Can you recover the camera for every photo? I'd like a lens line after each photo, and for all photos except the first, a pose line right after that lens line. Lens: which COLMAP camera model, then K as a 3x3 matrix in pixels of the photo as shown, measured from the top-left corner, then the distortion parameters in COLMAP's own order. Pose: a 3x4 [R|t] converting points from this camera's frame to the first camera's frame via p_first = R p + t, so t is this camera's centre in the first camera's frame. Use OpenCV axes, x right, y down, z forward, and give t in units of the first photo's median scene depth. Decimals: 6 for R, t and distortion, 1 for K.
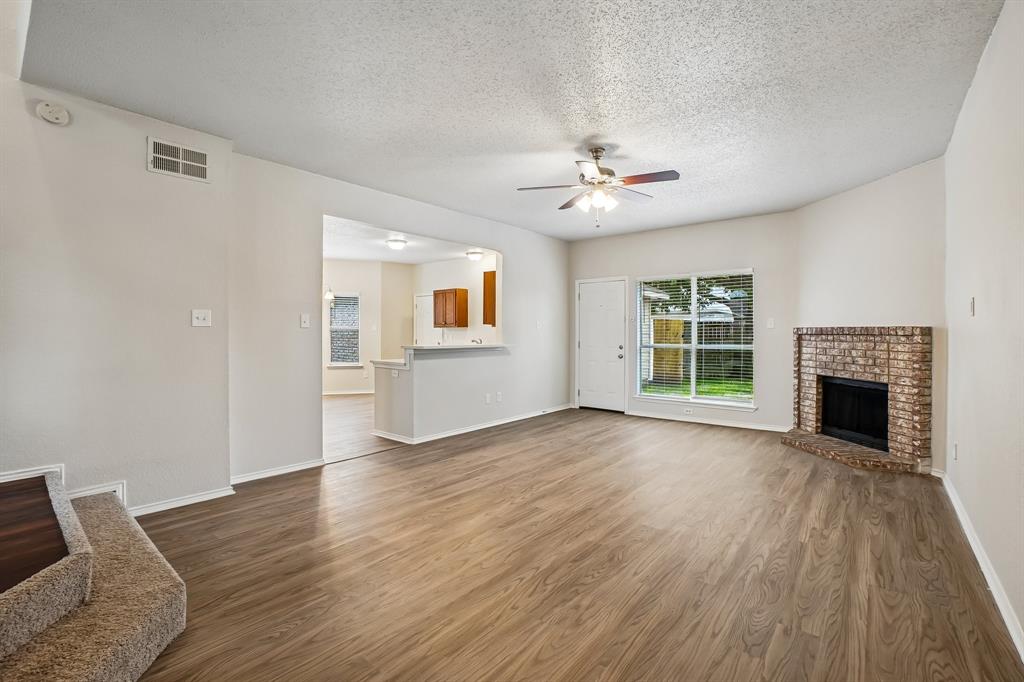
lens RADIAL K [[459.2, 0, 505.8], [0, 459.2, 334.8], [0, 0, 1]] dist [-0.047162, 0.013336]
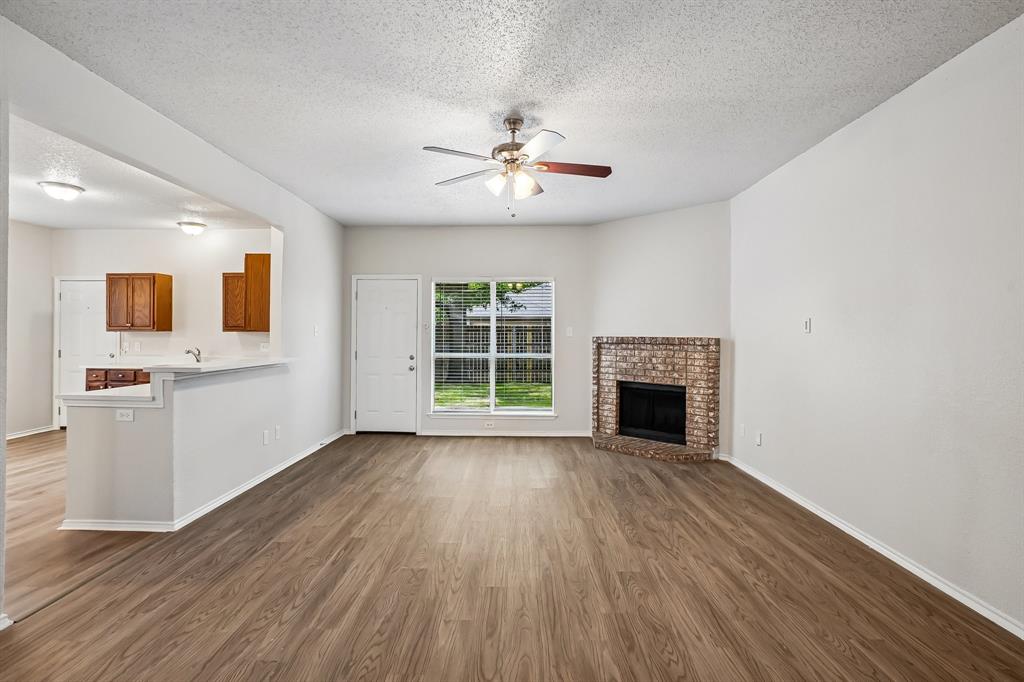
lens RADIAL K [[493.7, 0, 504.6], [0, 493.7, 336.7], [0, 0, 1]] dist [-0.027832, 0.003835]
pose [[0.784759, 0.001914, 0.619798, -0.320429], [-0.001053, 0.999998, -0.001755, -0.018034], [-0.619800, 0.000725, 0.784760, 0.291258]]
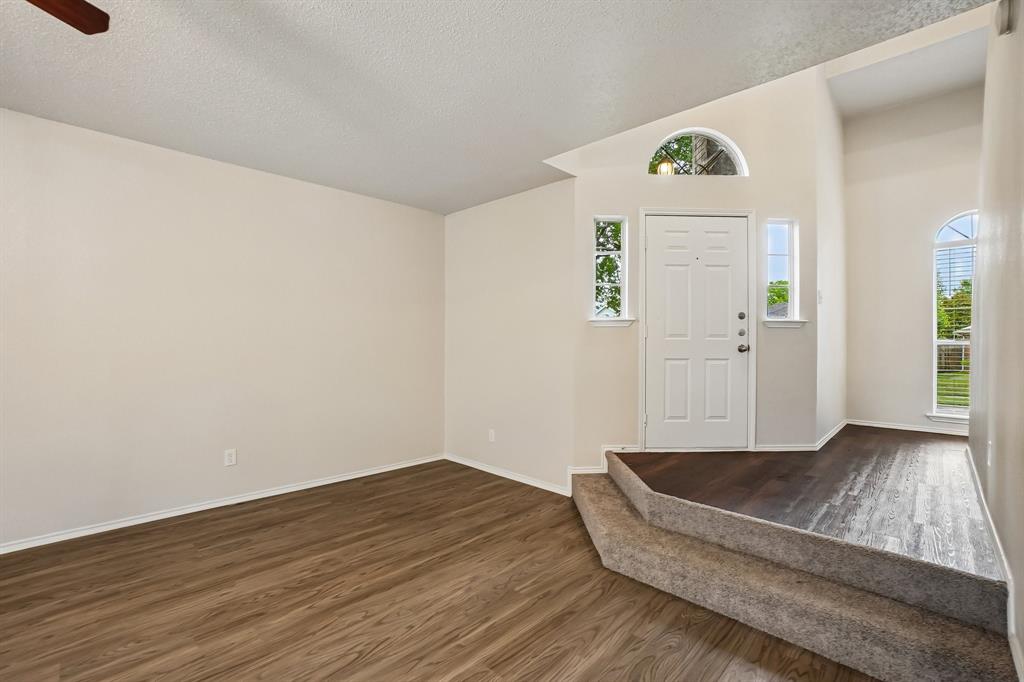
lens RADIAL K [[459.2, 0, 509.9], [0, 459.2, 335.2], [0, 0, 1]] dist [-0.047162, 0.013336]
pose [[-0.996582, -0.005821, 0.082403, -0.243104], [-0.005931, 0.999982, -0.001083, -0.029287], [-0.082396, -0.001568, -0.996598, 1.106204]]
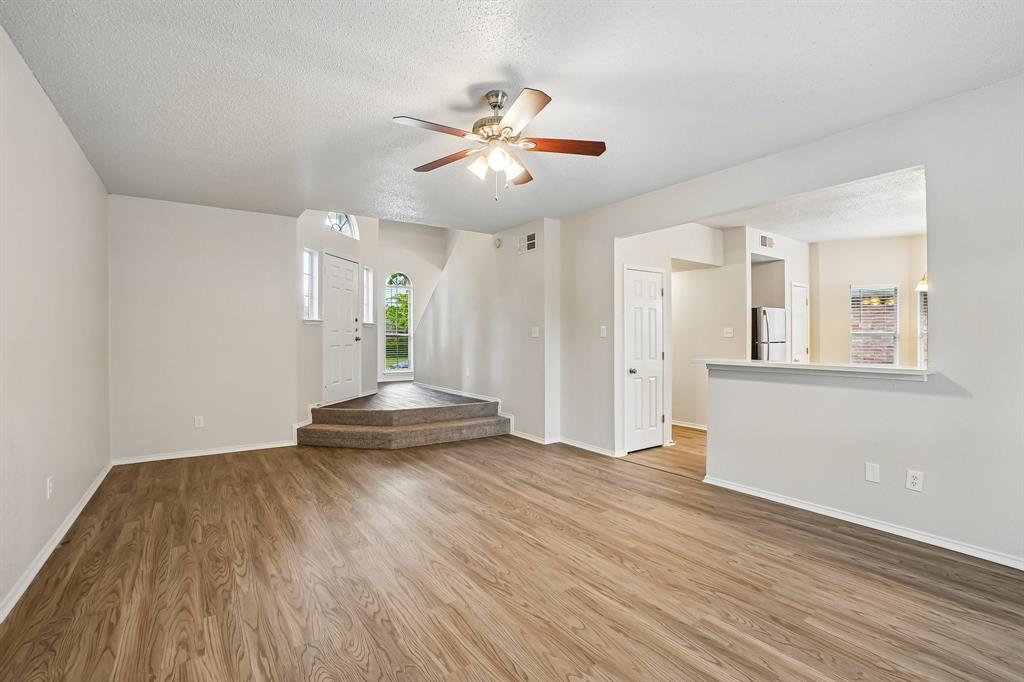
lens RADIAL K [[459.2, 0, 501.2], [0, 459.2, 340.5], [0, 0, 1]] dist [-0.047162, 0.013336]
pose [[-0.277775, 0.003179, -0.960641, 0.814437], [-0.004427, 0.999980, 0.004589, -0.011144], [0.960636, 0.005527, -0.277755, 1.095914]]
